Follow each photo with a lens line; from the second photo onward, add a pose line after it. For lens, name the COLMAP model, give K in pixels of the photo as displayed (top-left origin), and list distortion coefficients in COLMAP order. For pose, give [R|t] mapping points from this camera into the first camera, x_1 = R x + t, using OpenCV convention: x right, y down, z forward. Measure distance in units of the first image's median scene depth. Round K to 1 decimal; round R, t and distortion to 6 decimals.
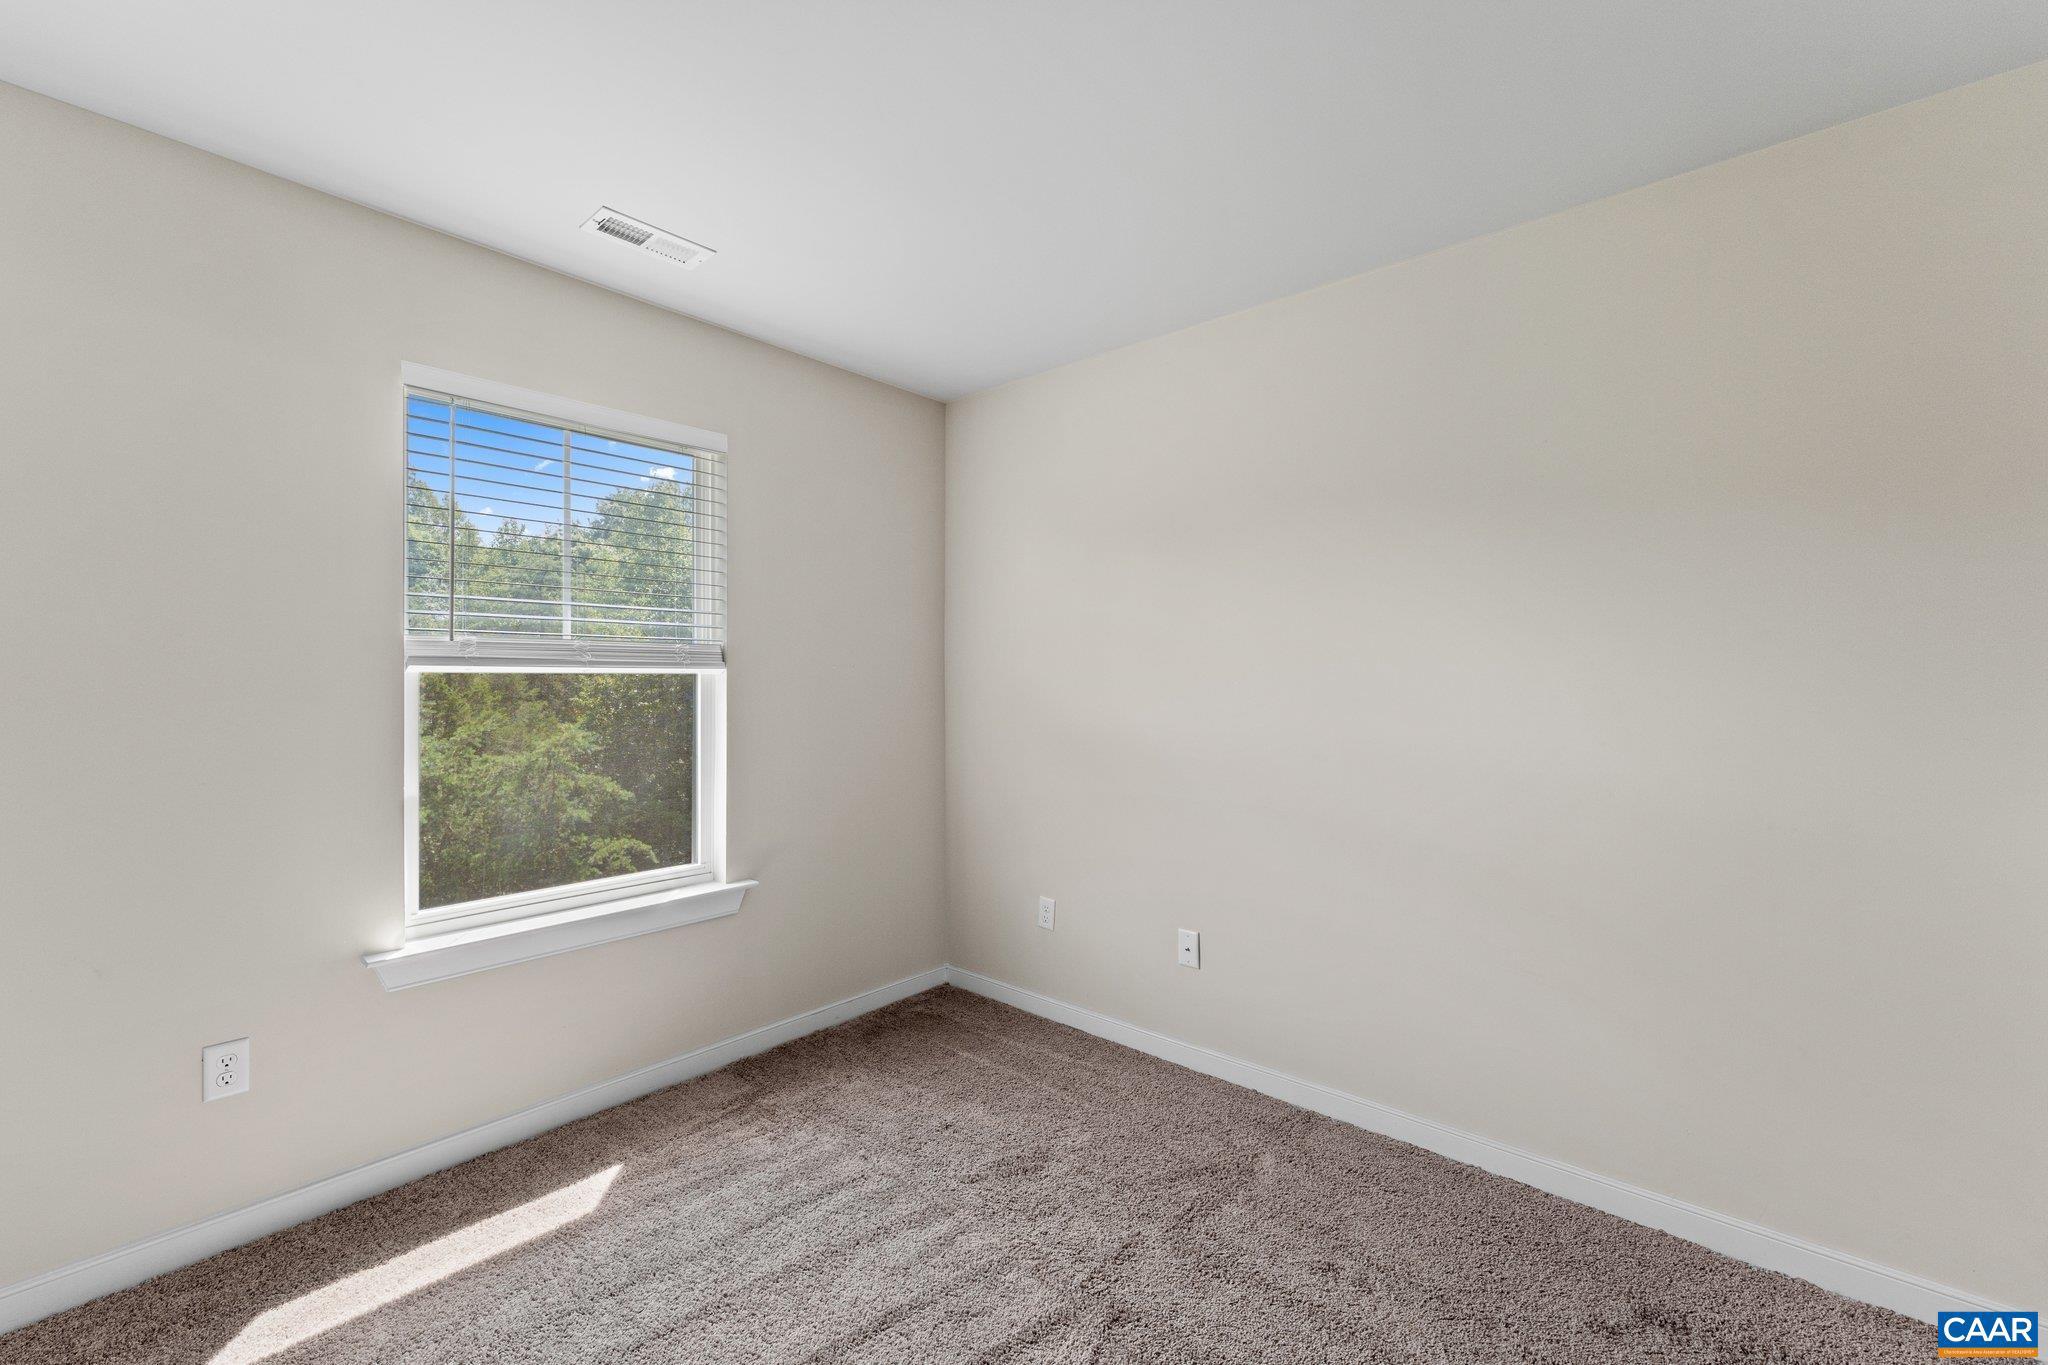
lens RADIAL K [[823.6, 0, 1035.6], [0, 823.6, 693.0], [0, 0, 1]] dist [0.000903, 0.001091]
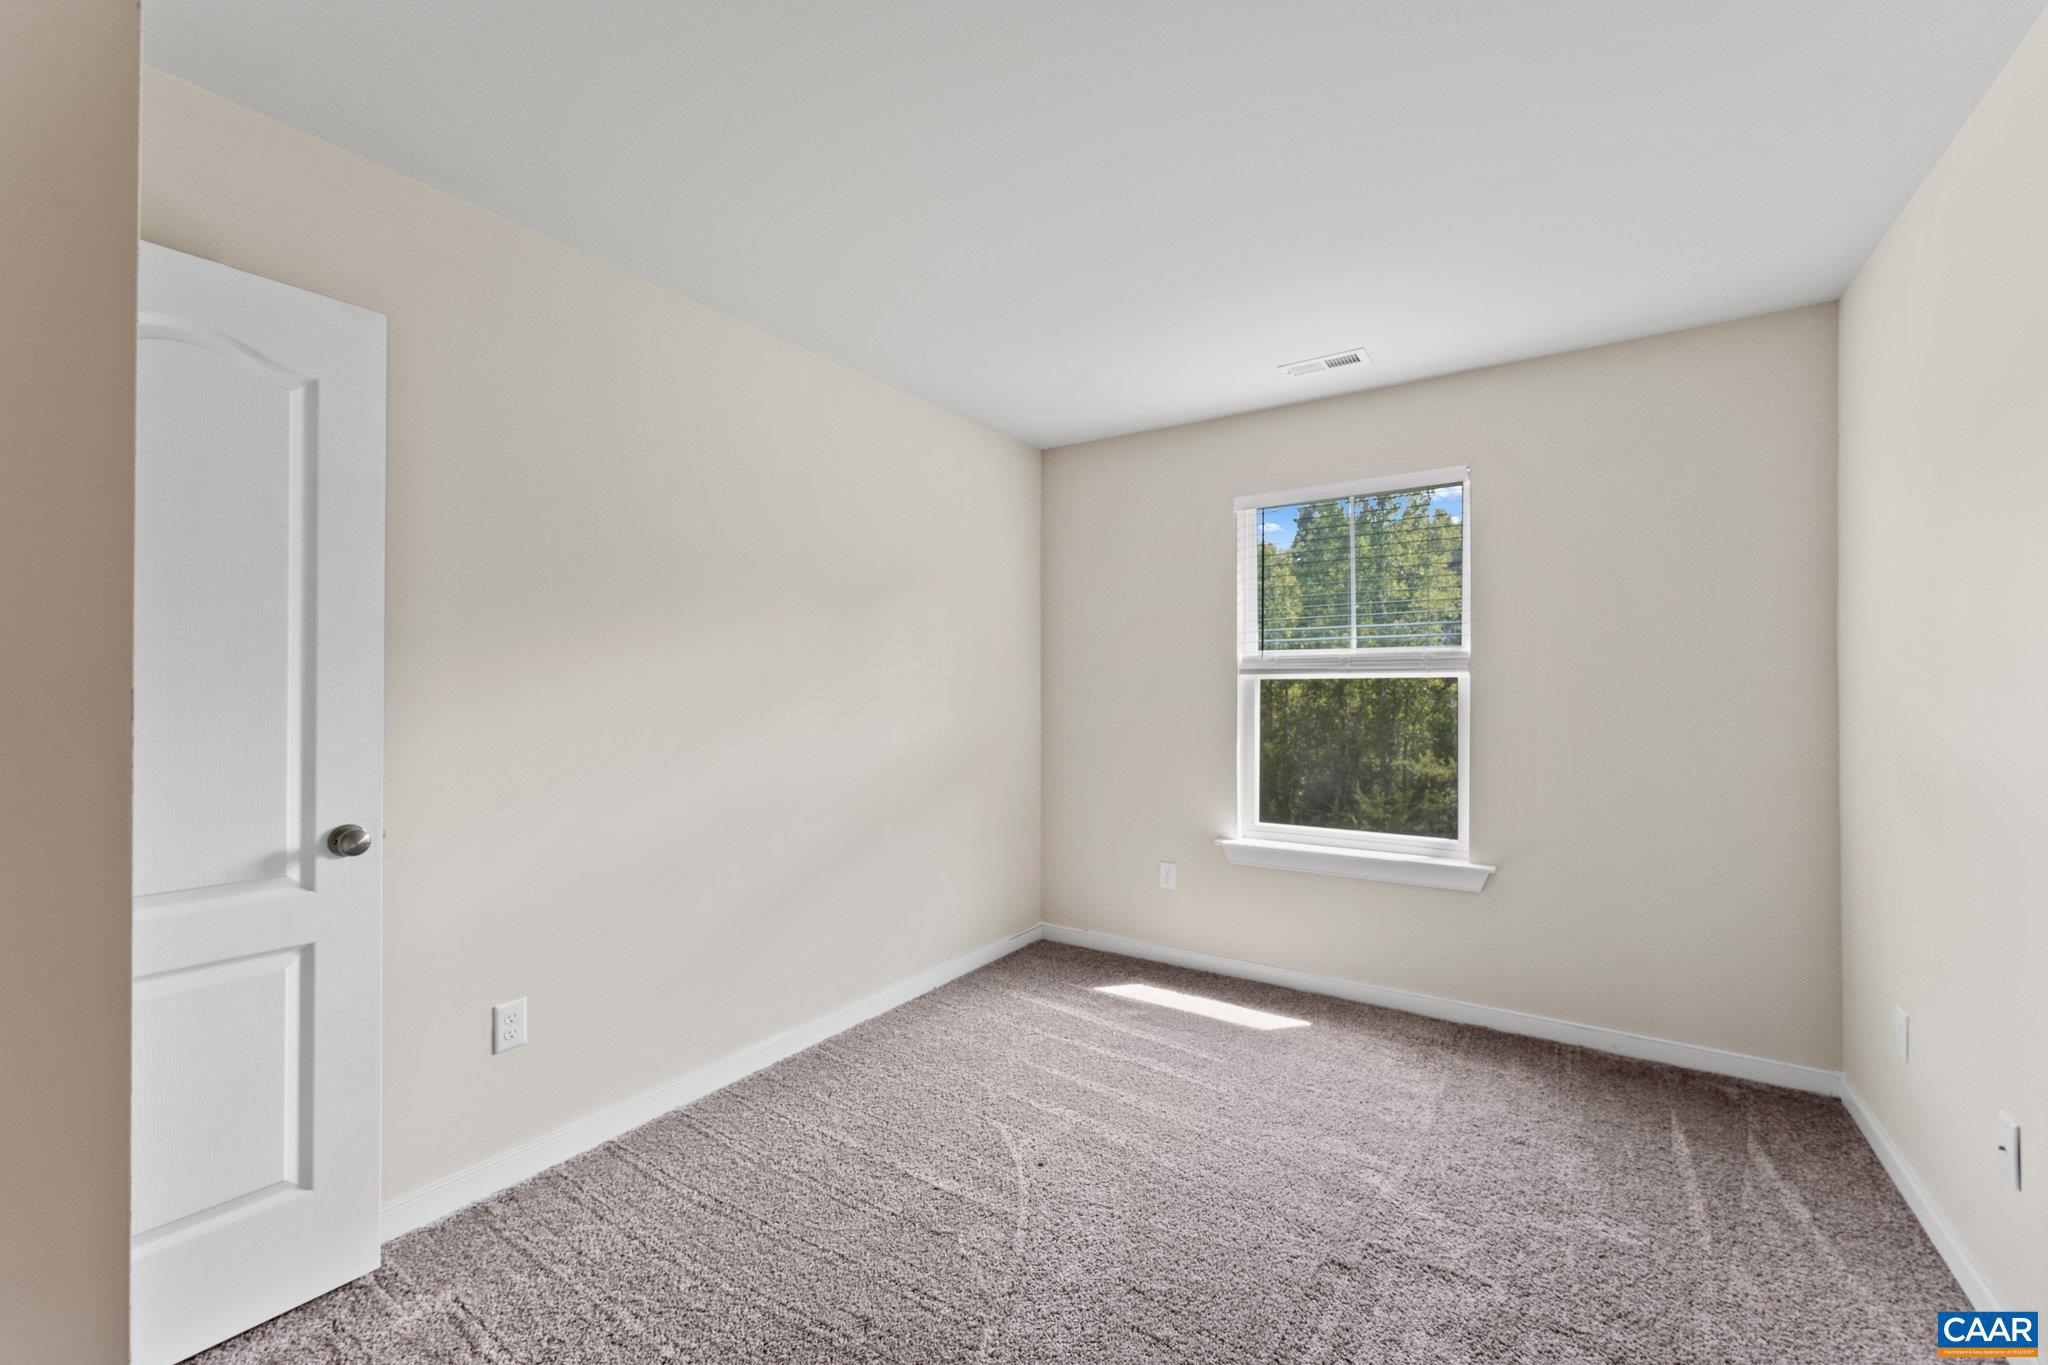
lens RADIAL K [[823.6, 0, 1031.7], [0, 823.6, 683.9], [0, 0, 1]] dist [0.000903, 0.001091]
pose [[0.143596, -0.005270, -0.989622, 0.761664], [-0.010246, 0.999924, -0.006811, 0.001641], [0.989583, 0.011117, 0.143531, 0.288568]]
